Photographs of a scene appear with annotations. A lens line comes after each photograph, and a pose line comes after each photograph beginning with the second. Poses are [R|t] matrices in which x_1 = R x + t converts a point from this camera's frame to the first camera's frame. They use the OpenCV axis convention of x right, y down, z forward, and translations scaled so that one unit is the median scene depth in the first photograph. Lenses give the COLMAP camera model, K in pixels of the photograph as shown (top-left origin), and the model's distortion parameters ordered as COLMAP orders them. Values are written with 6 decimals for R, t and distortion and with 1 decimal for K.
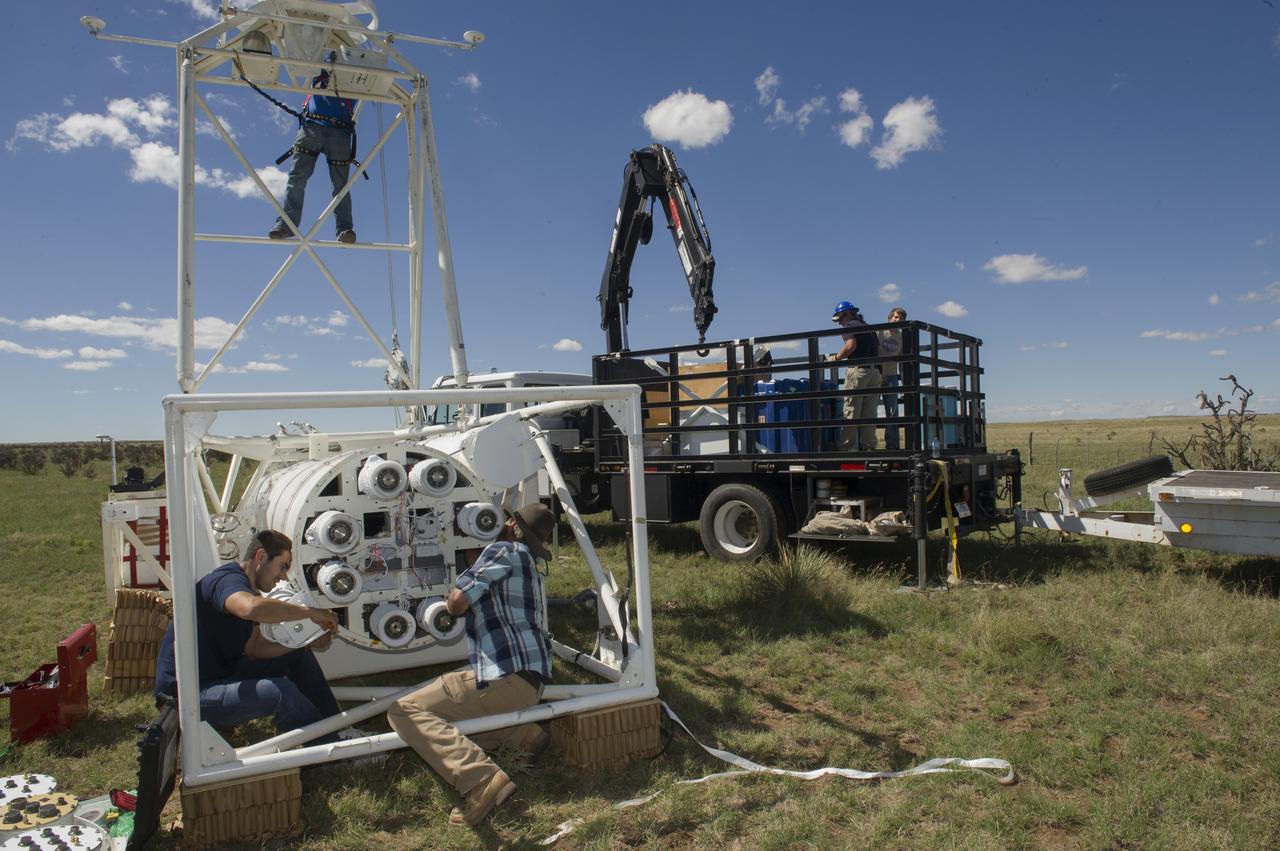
lens RADIAL K [[882.5, 0, 640.0], [0, 882.5, 425.5], [0, 0, 1]] dist [-0.054654, -0.000714]
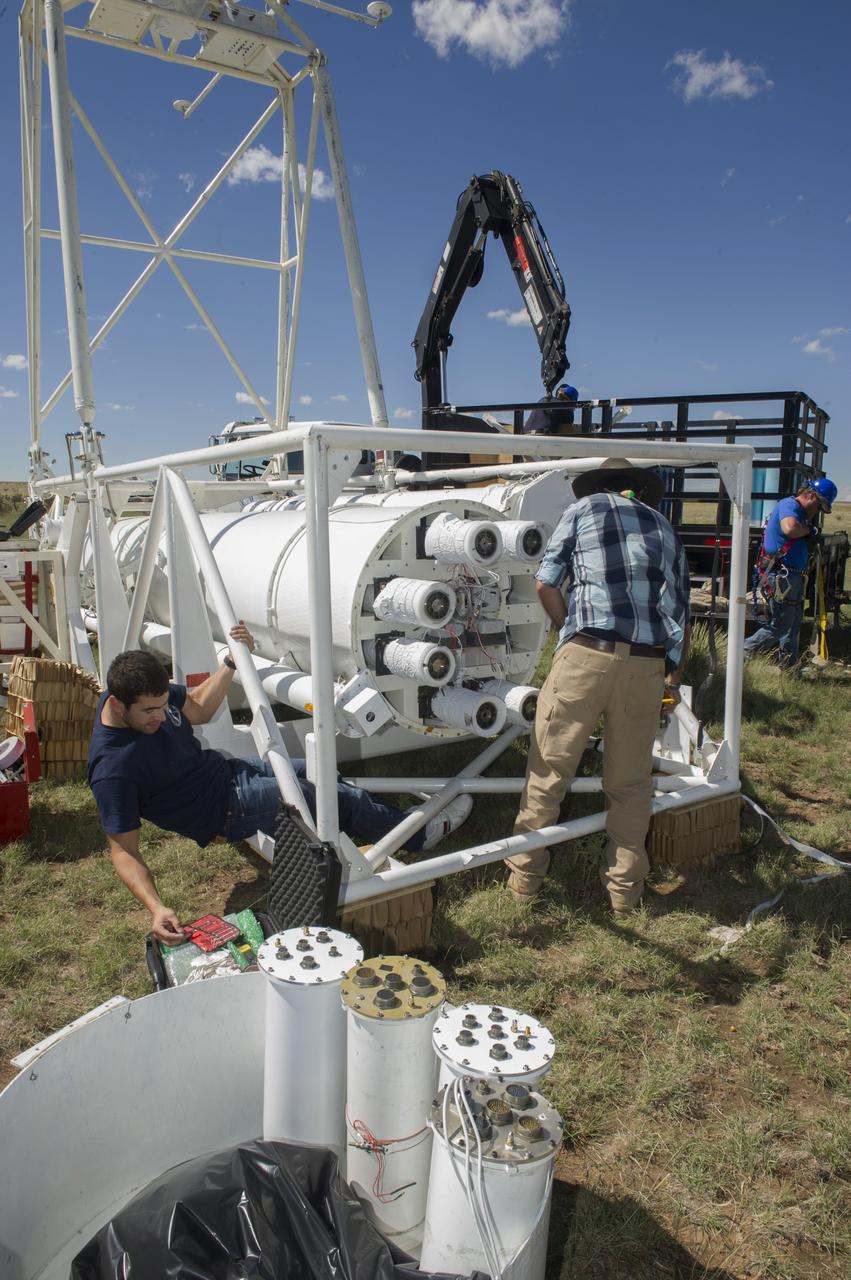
lens RADIAL K [[895.1, 0, 457.9], [0, 895.1, 636.3], [0, 0, 1]] dist [-0.043539, -0.001084]
pose [[0.991753, 0.027449, 0.125190, -0.175848], [-0.047591, 0.985829, 0.160864, 0.005351], [-0.119000, -0.165495, 0.979005, 0.063617]]
